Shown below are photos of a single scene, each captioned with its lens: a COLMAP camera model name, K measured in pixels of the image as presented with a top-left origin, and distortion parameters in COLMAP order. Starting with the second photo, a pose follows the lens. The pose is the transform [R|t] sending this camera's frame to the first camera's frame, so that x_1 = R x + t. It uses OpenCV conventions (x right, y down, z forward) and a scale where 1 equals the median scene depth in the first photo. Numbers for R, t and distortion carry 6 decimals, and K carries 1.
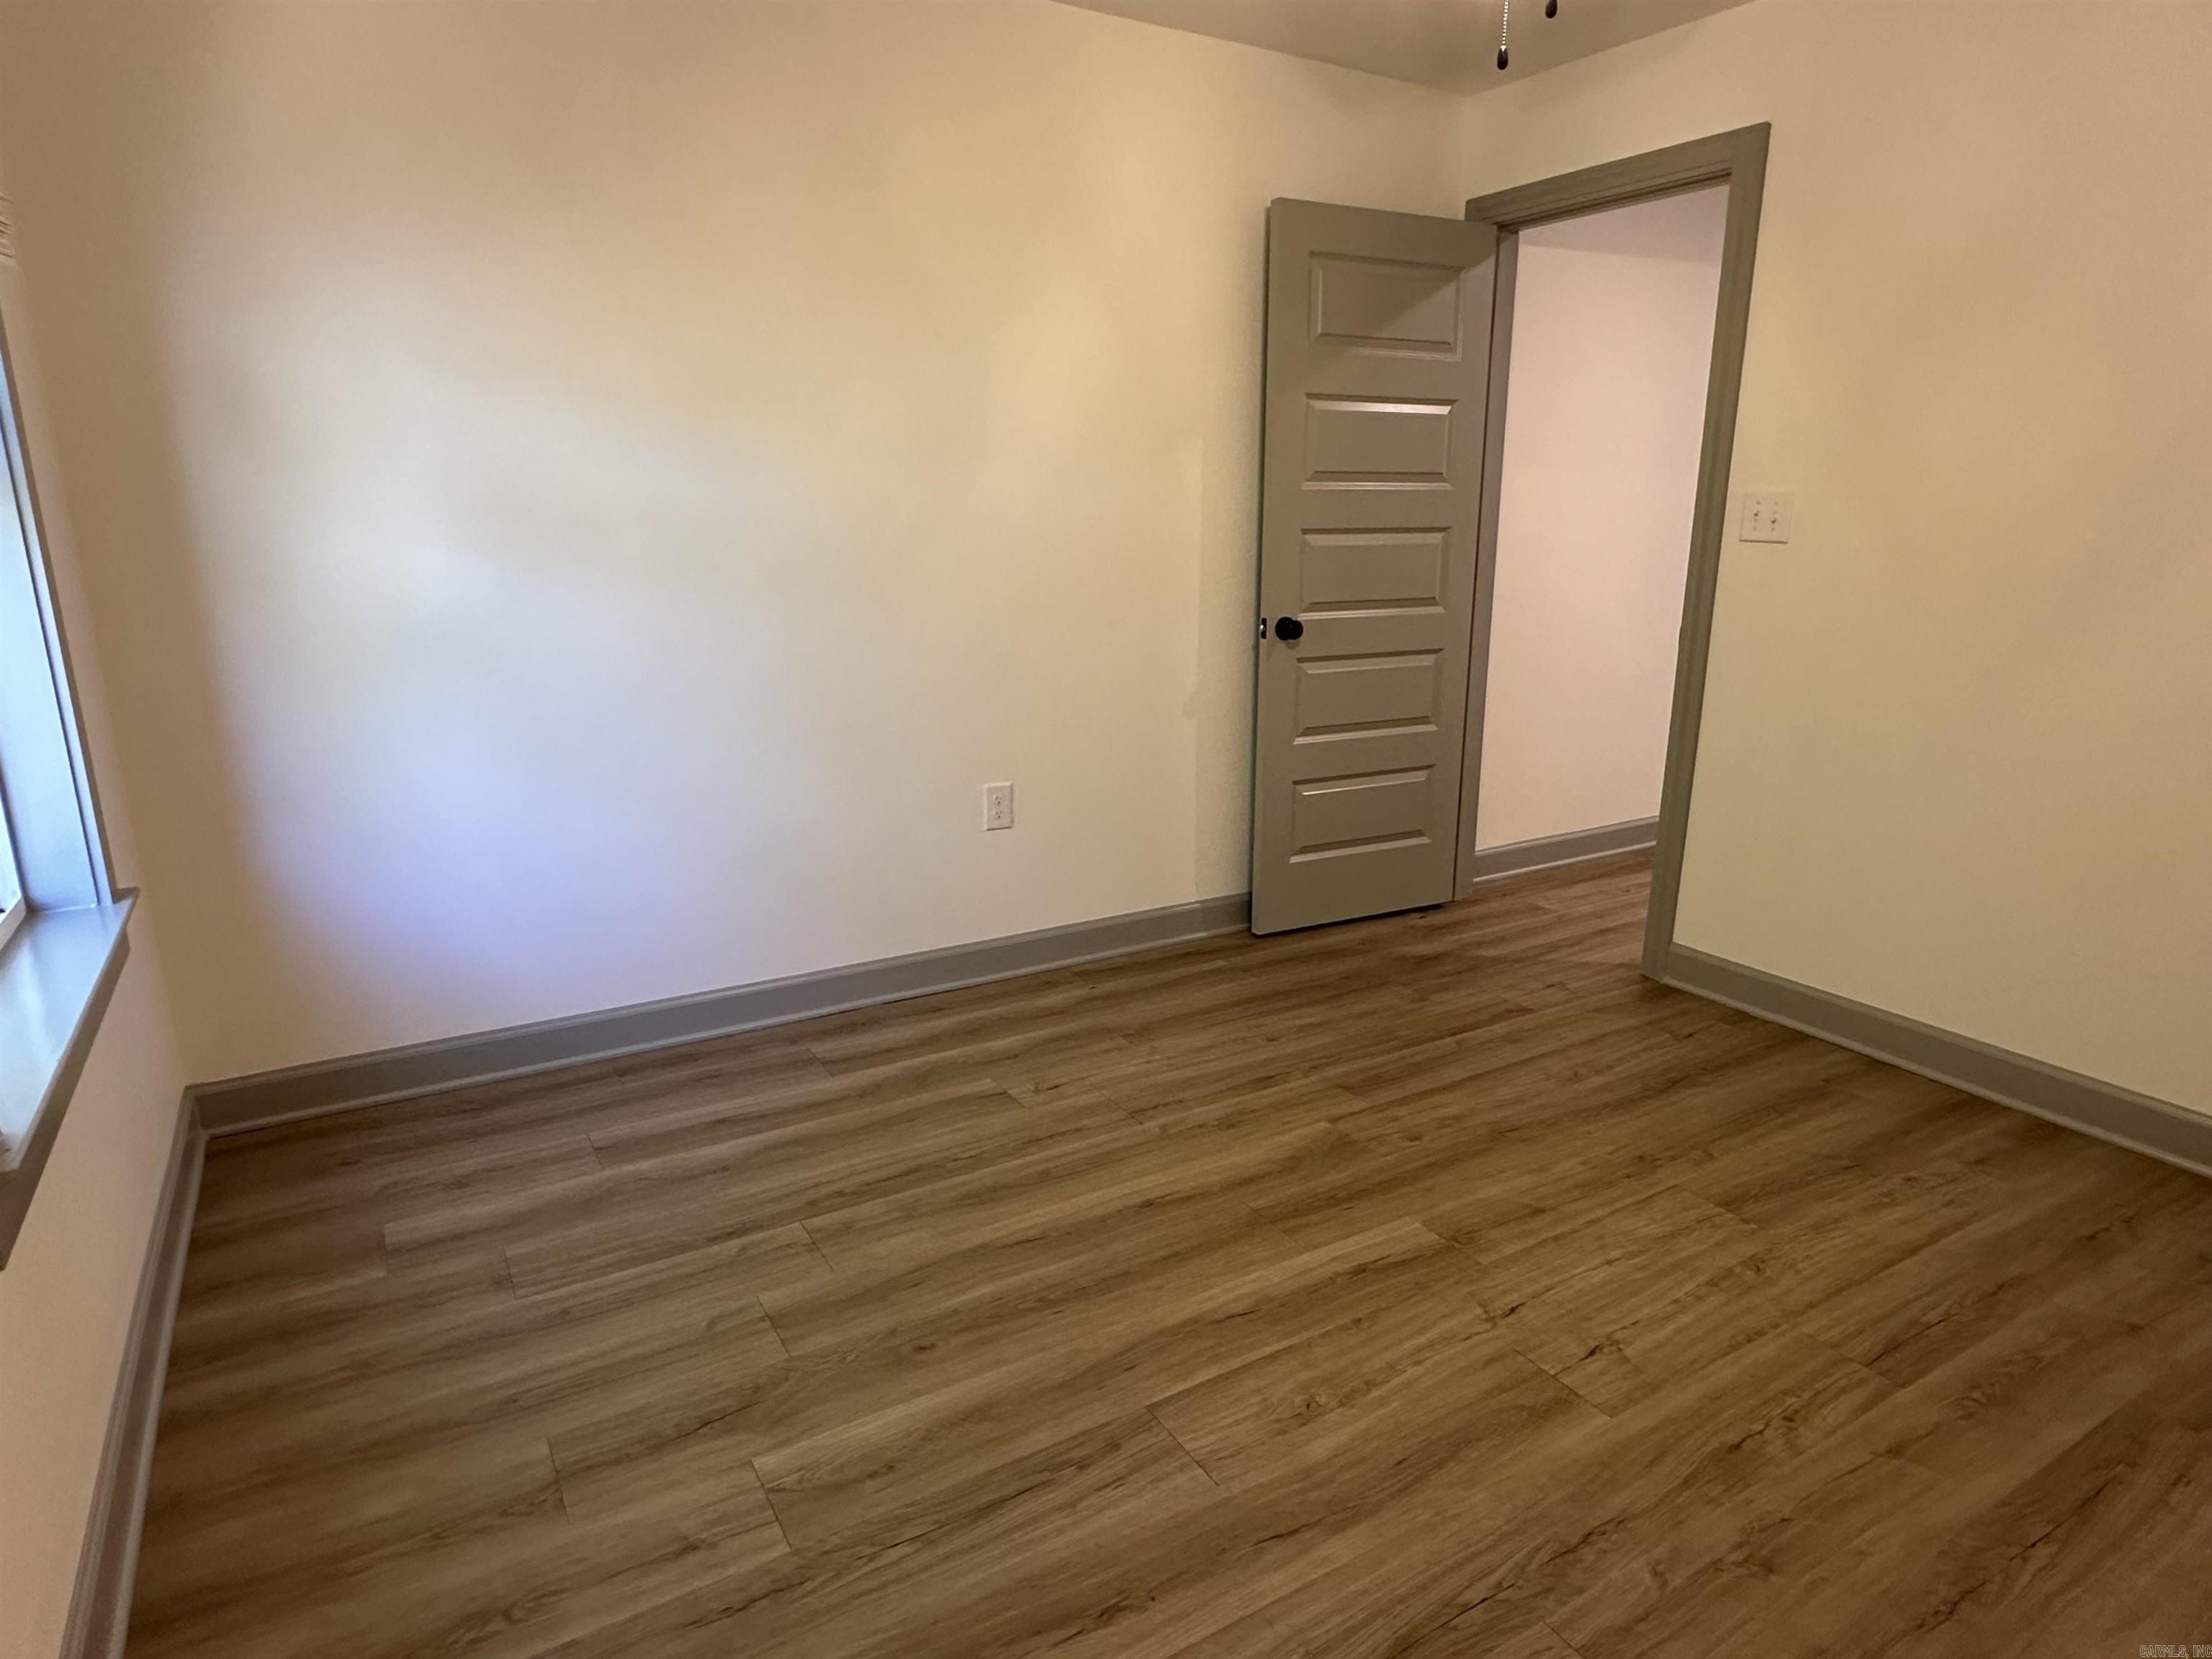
lens RADIAL K [[1279.5, 0, 1101.3], [0, 1279.5, 843.2], [0, 0, 1]] dist [-0.003269, 0.000009]
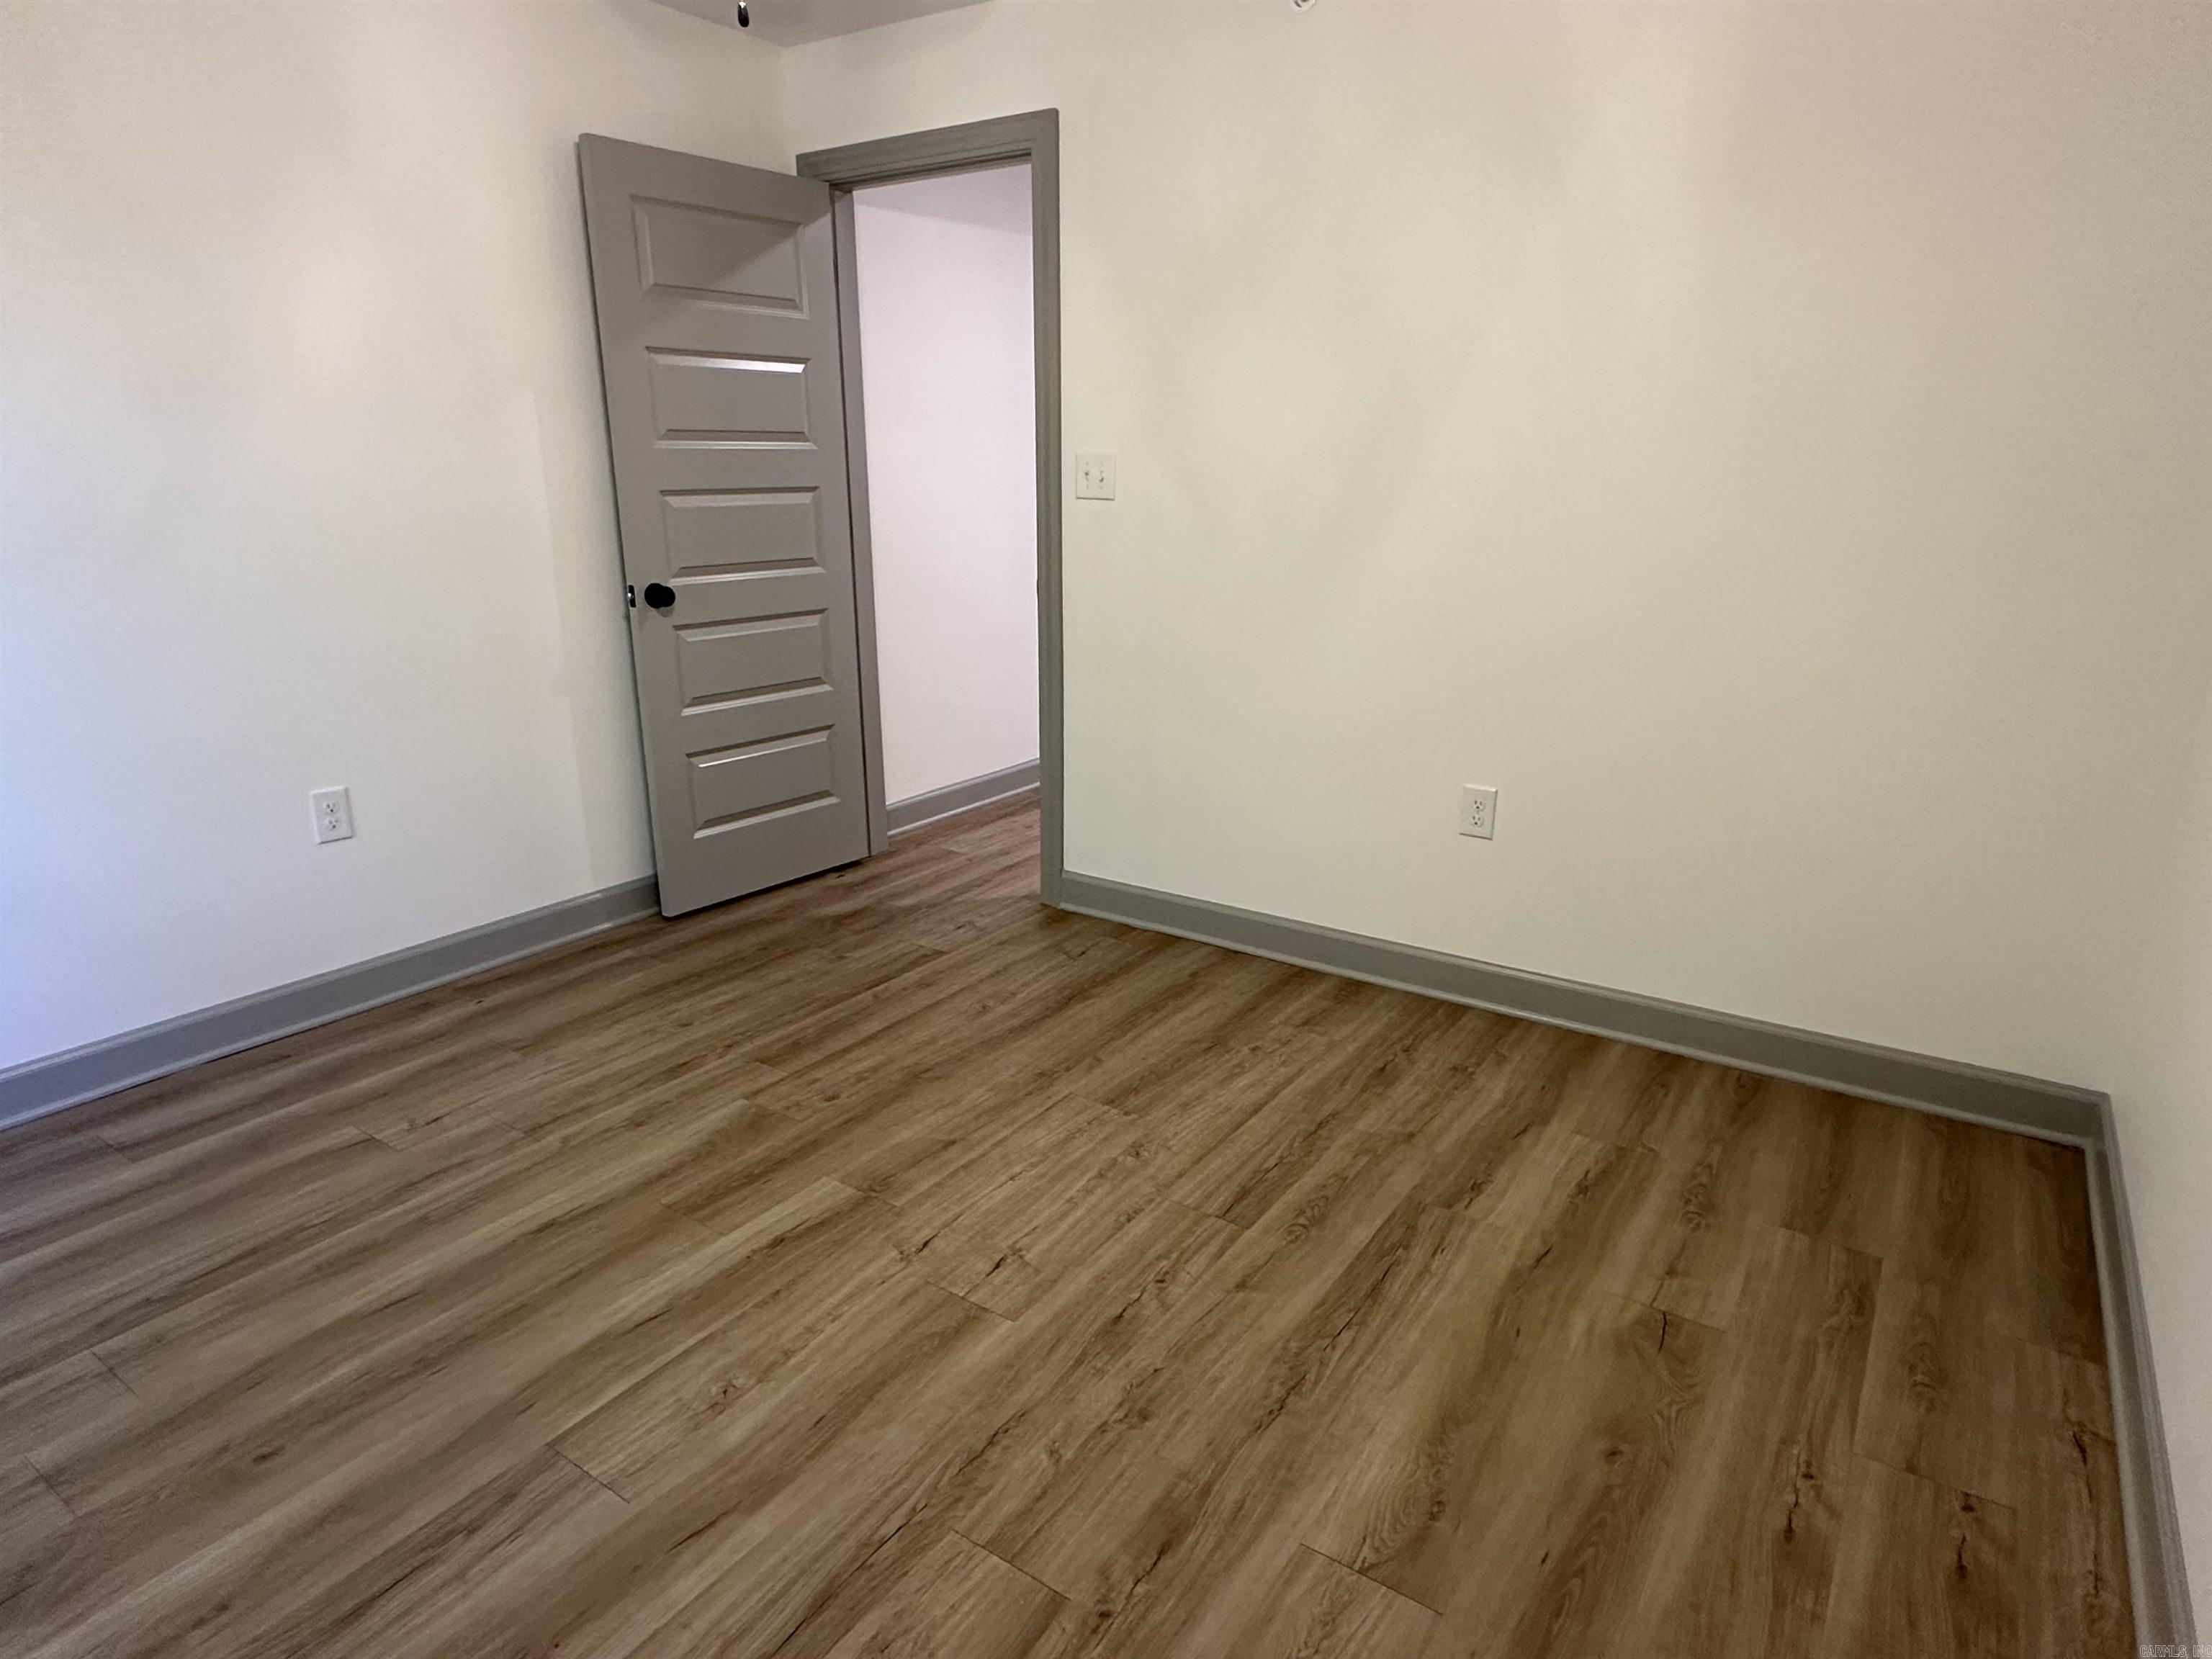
lens RADIAL K [[1279.7, 0, 1110.2], [0, 1279.7, 842.0], [0, 0, 1]] dist [-0.006113, 0.002566]
pose [[0.906471, -0.119130, 0.405115, 0.067095], [0.106123, 0.992858, 0.054506, -0.002404], [-0.408715, -0.006416, 0.912639, -0.013286]]
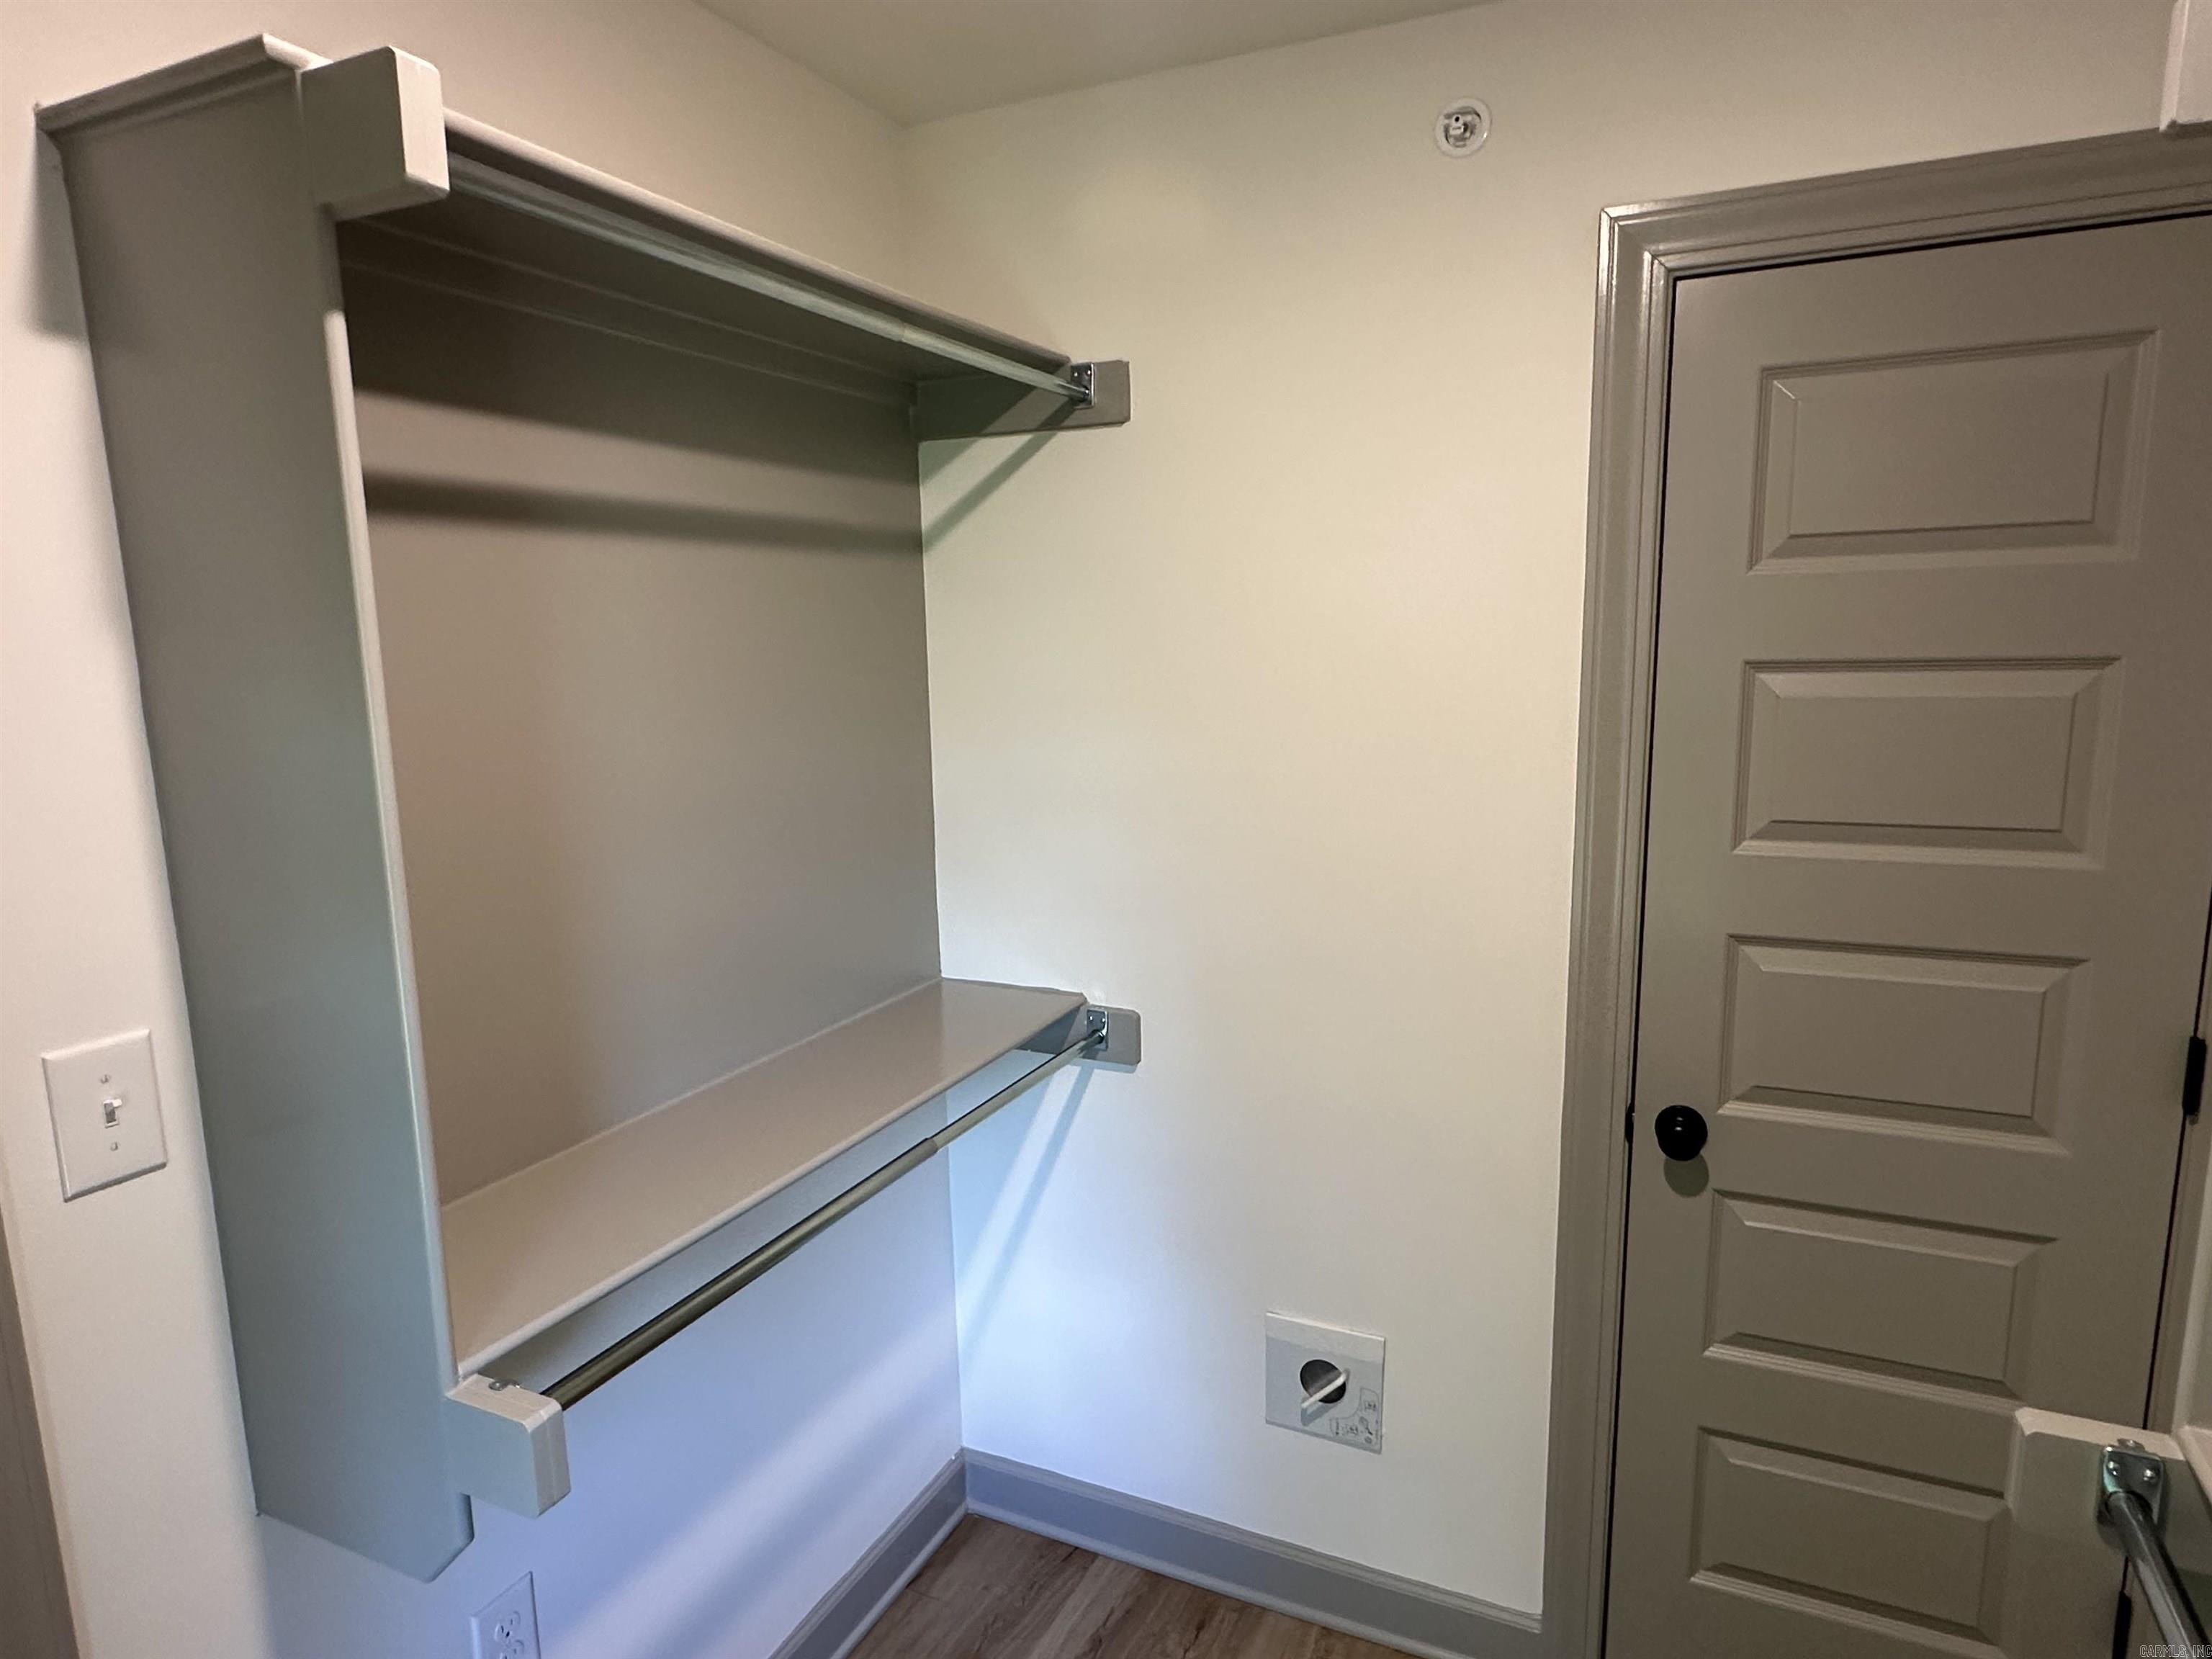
lens RADIAL K [[1279.5, 0, 1101.3], [0, 1279.5, 843.2], [0, 0, 1]] dist [-0.003269, 0.000009]
pose [[0.556038, 0.124826, -0.821730, 0.632598], [-0.191663, 0.981270, 0.019369, -0.369091], [0.808757, 0.146725, 0.569548, 0.814537]]
